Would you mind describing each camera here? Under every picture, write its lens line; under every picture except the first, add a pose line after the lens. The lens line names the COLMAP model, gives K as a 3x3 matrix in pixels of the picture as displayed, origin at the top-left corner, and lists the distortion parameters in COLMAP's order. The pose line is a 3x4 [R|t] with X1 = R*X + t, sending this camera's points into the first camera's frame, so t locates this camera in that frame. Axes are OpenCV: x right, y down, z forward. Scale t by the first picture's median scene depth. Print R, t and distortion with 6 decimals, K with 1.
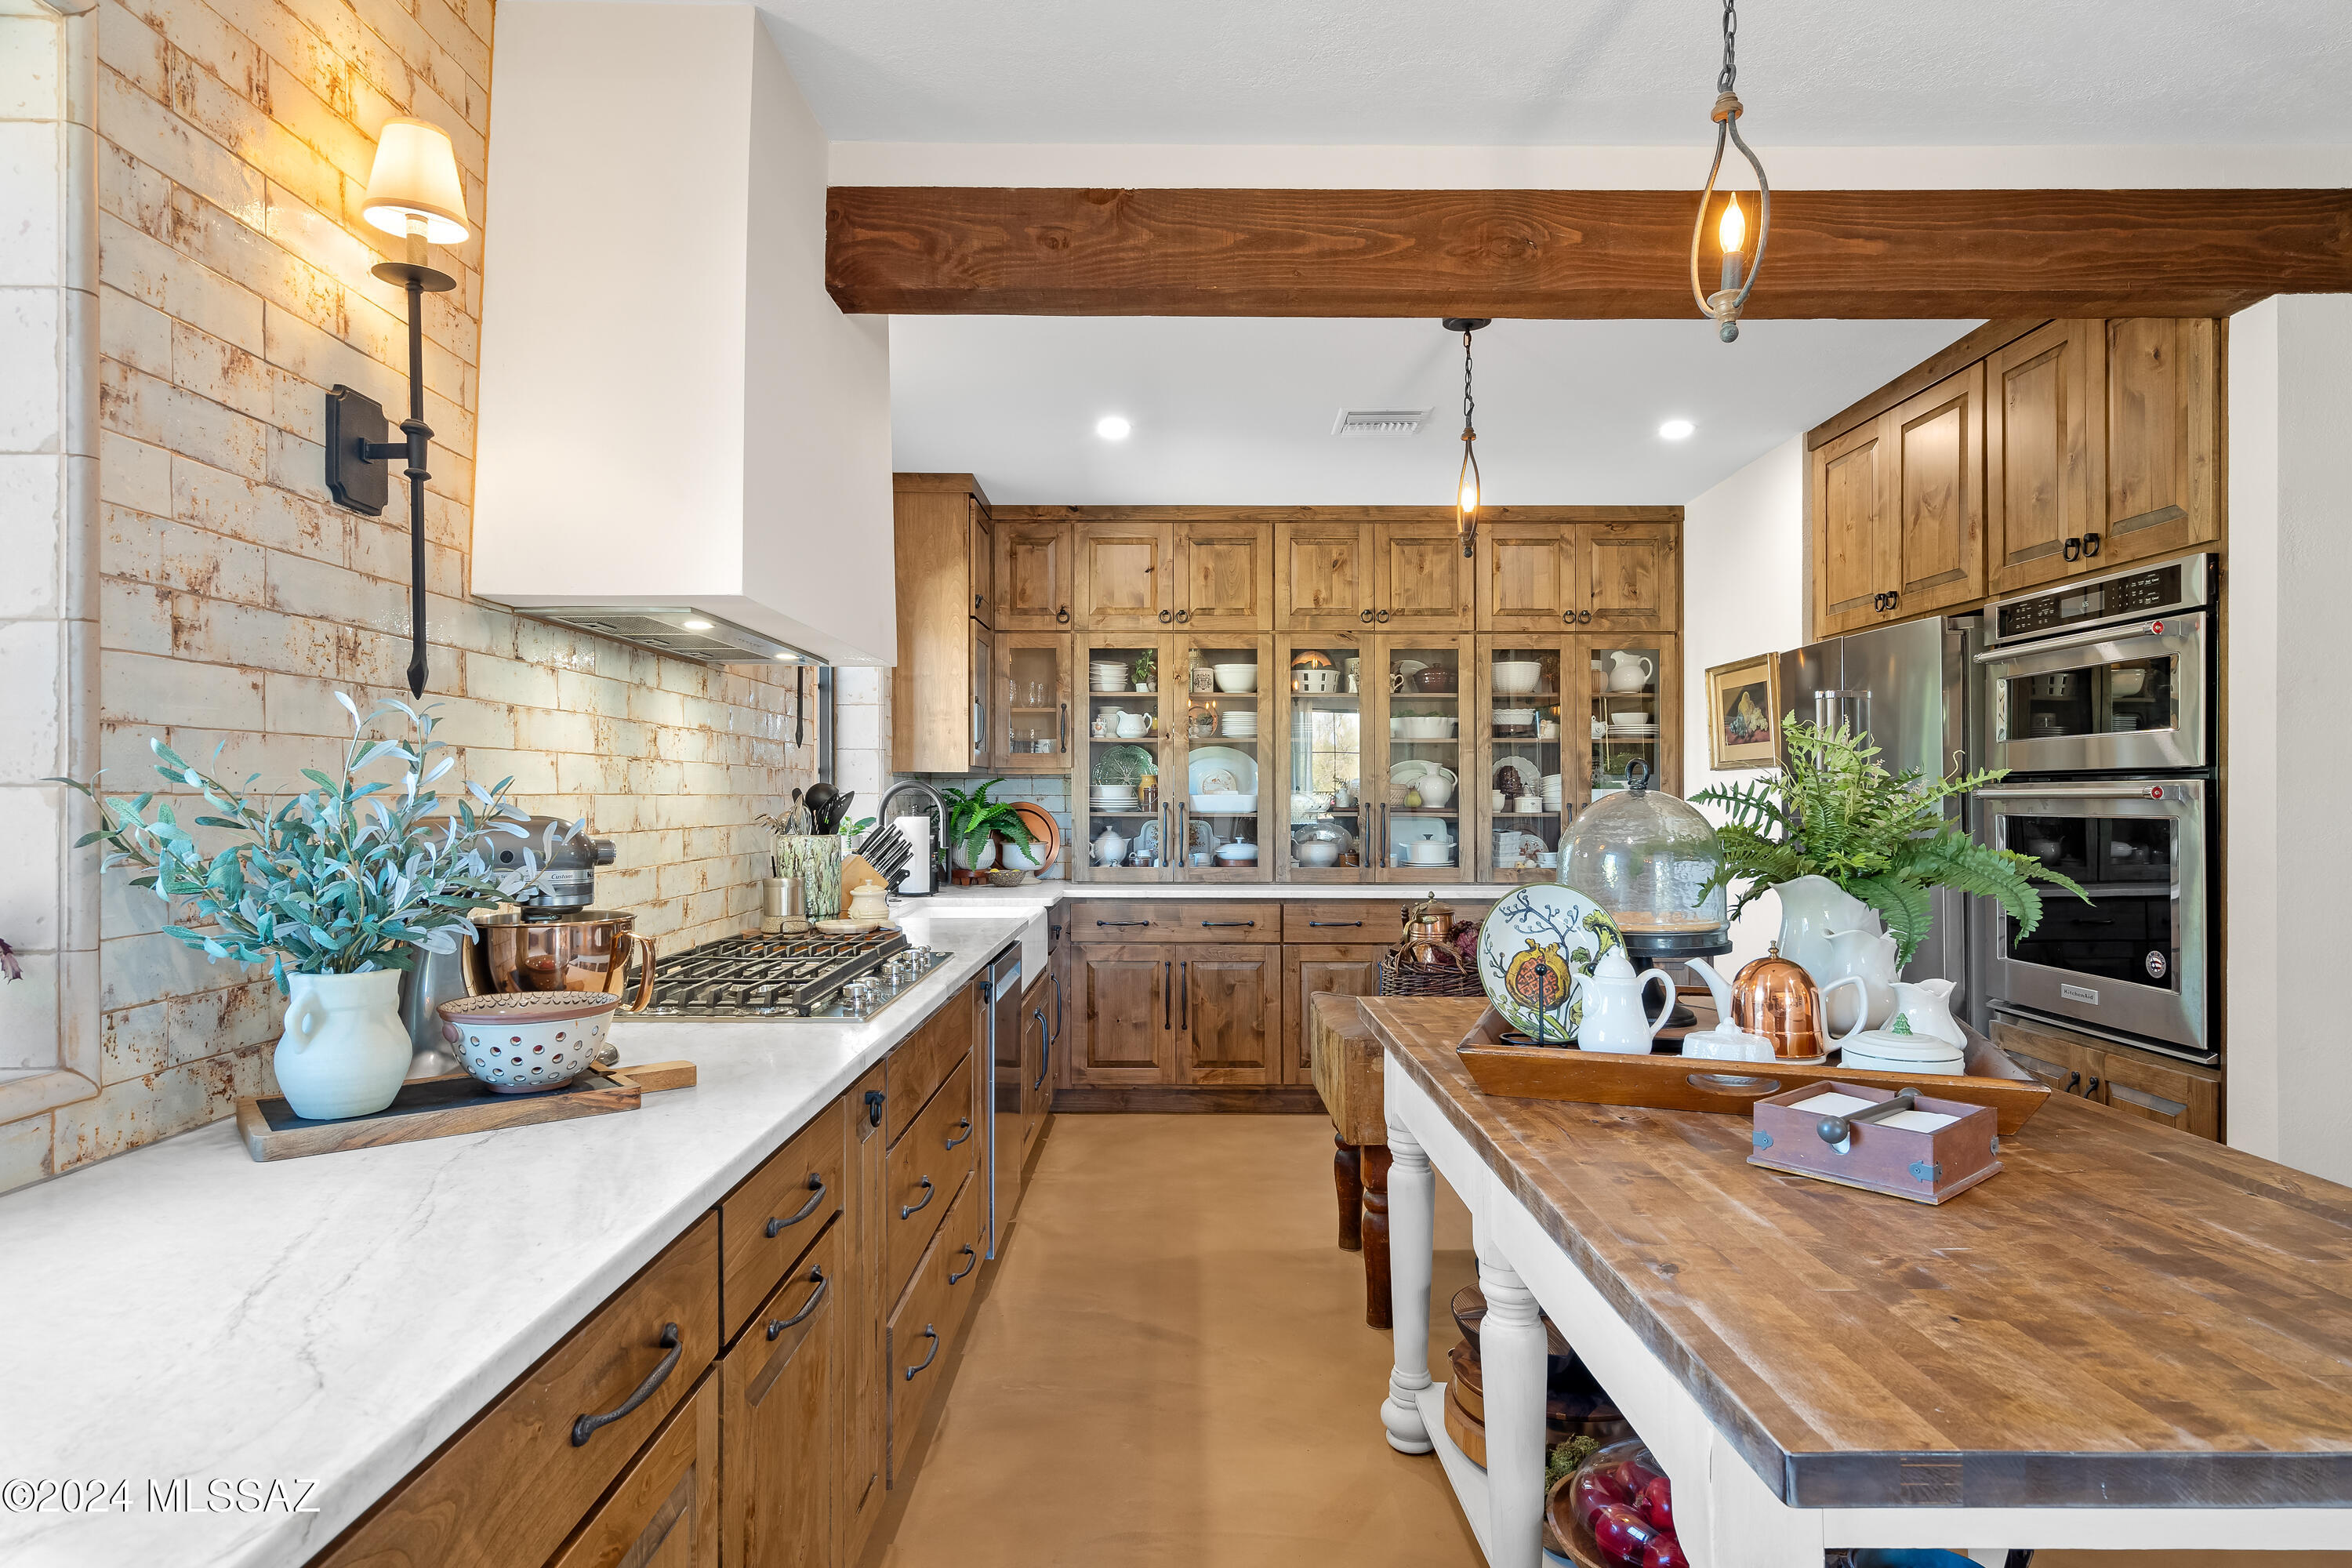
lens RADIAL K [[1324.2, 0, 1187.2], [0, 1324.2, 785.4], [0, 0, 1]] dist [0.006182, 0.001089]
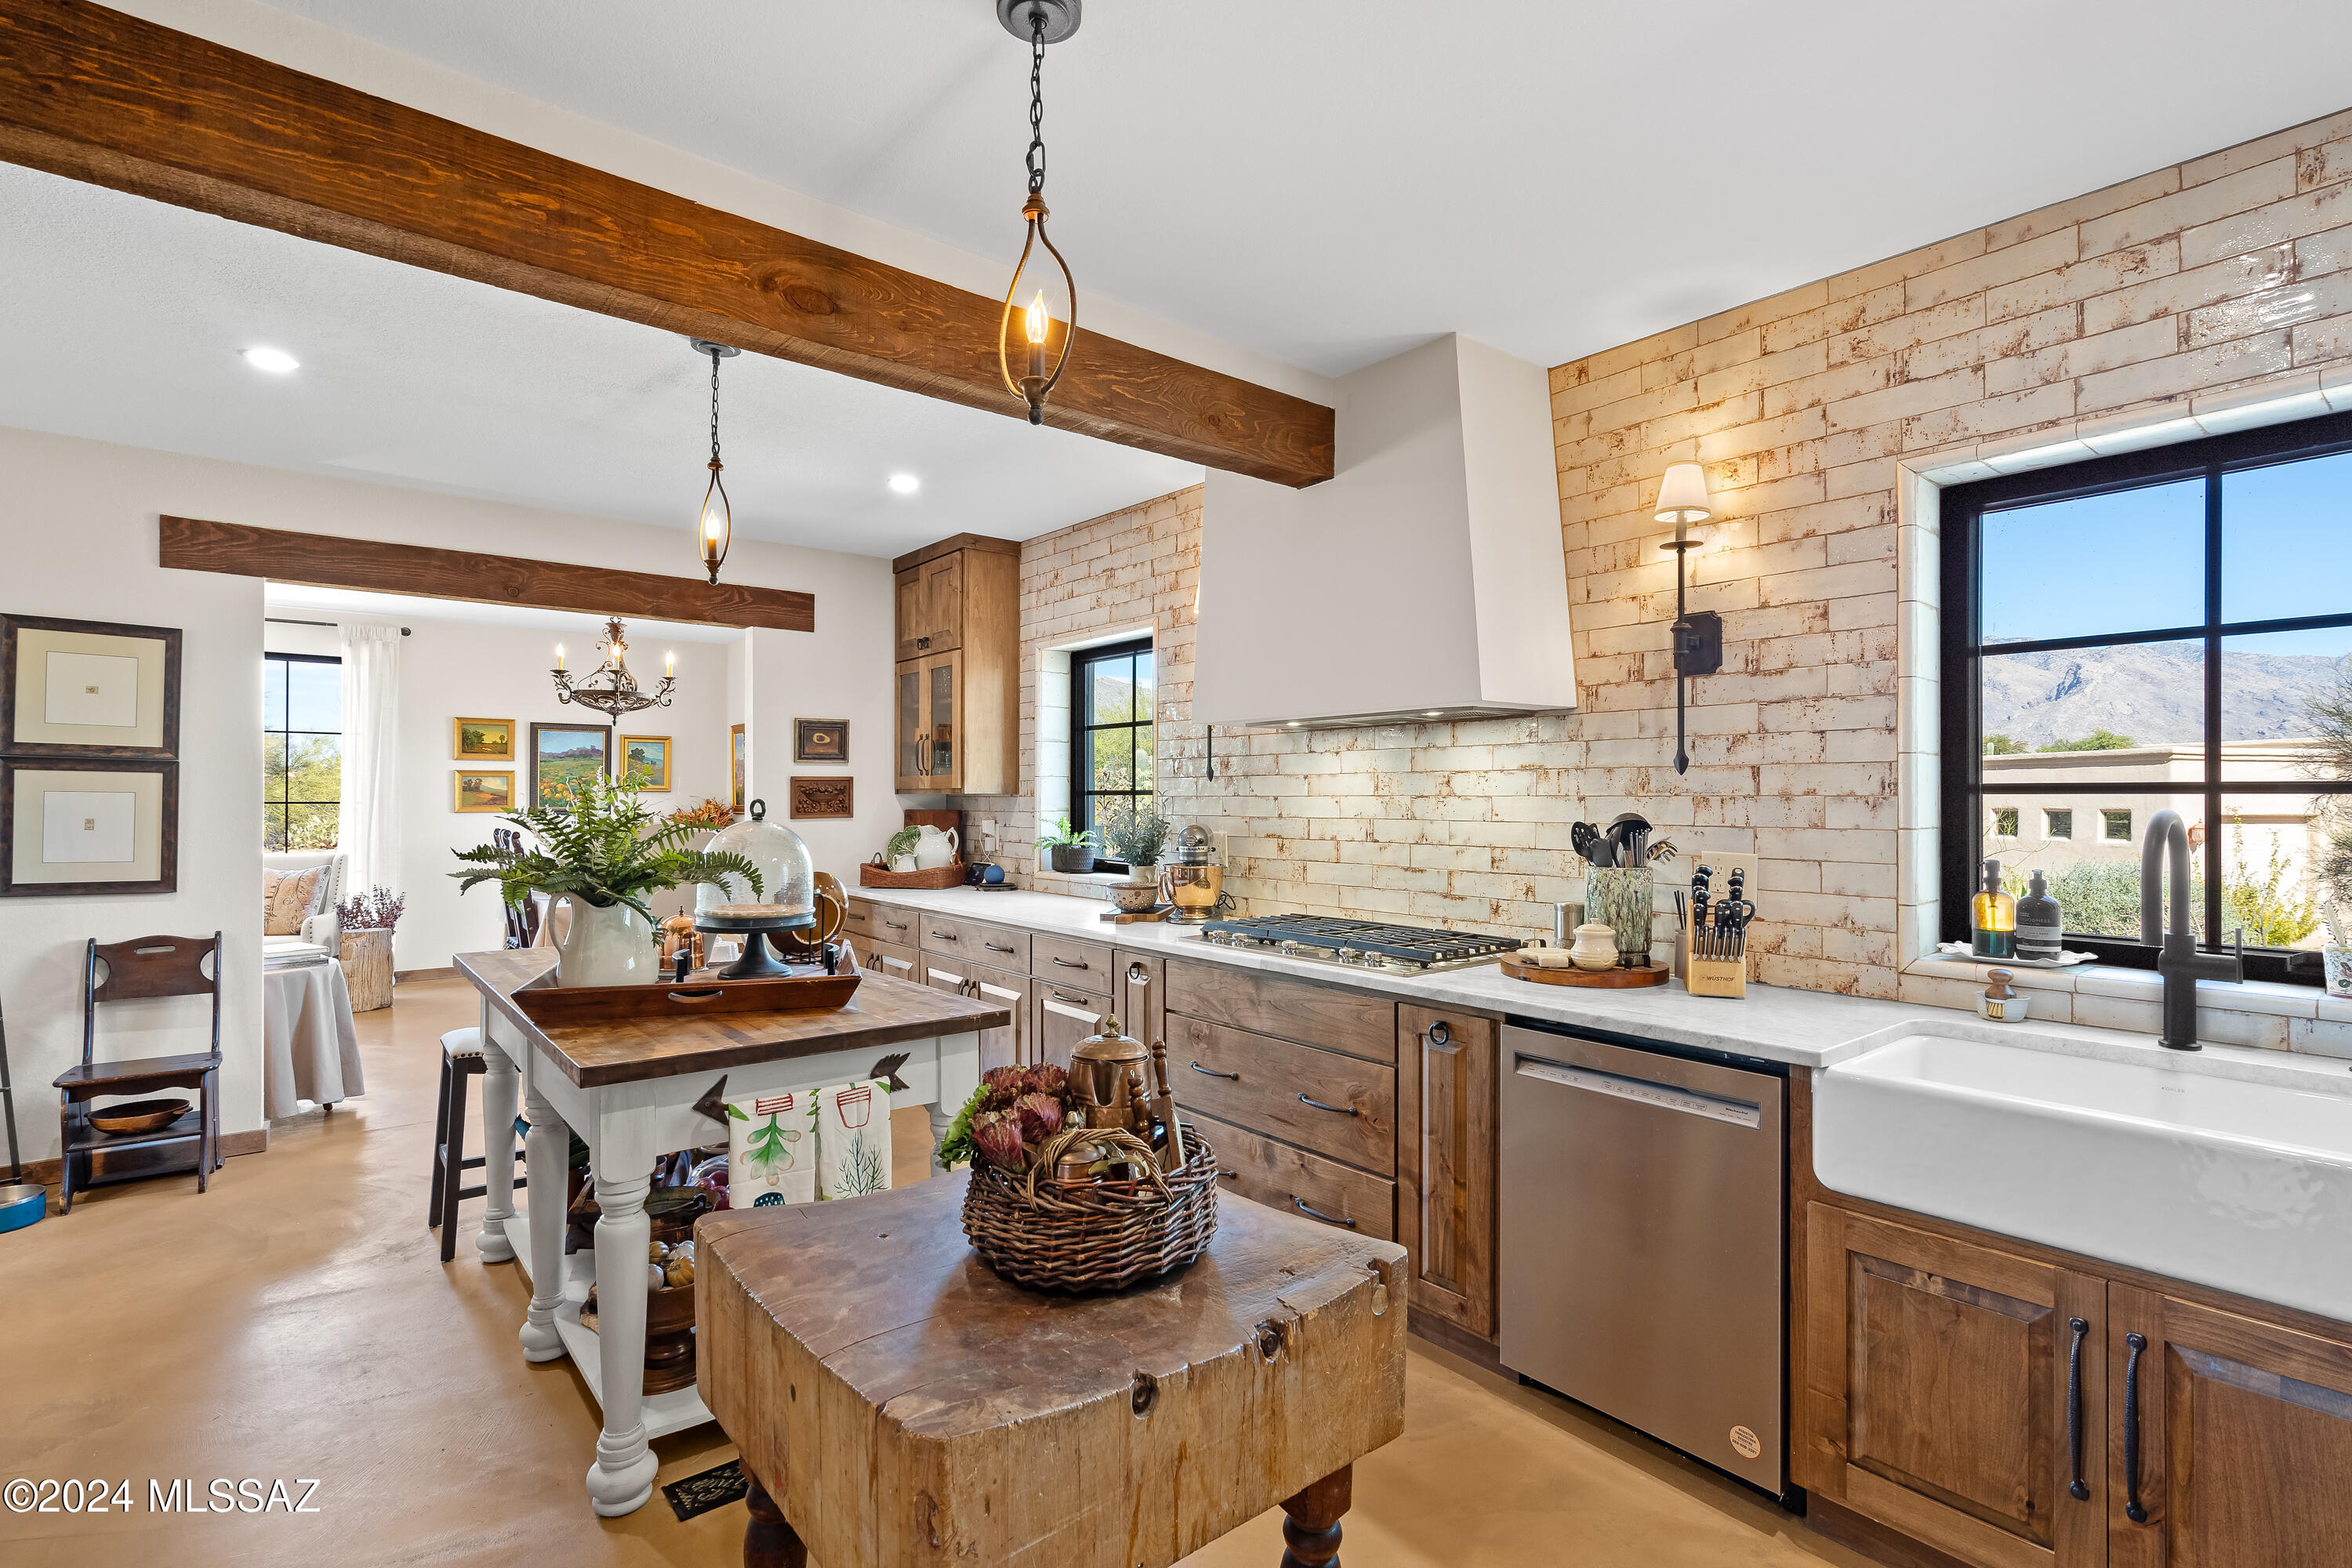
lens RADIAL K [[1096.7, 0, 1176.3], [0, 1096.7, 796.5], [0, 0, 1]] dist [-0.001179, 0.001265]
pose [[-0.781909, -0.006089, -0.623363, 0.613251], [-0.000043, 0.999953, -0.009714, -0.008090], [0.623393, -0.007569, -0.781872, 1.862711]]
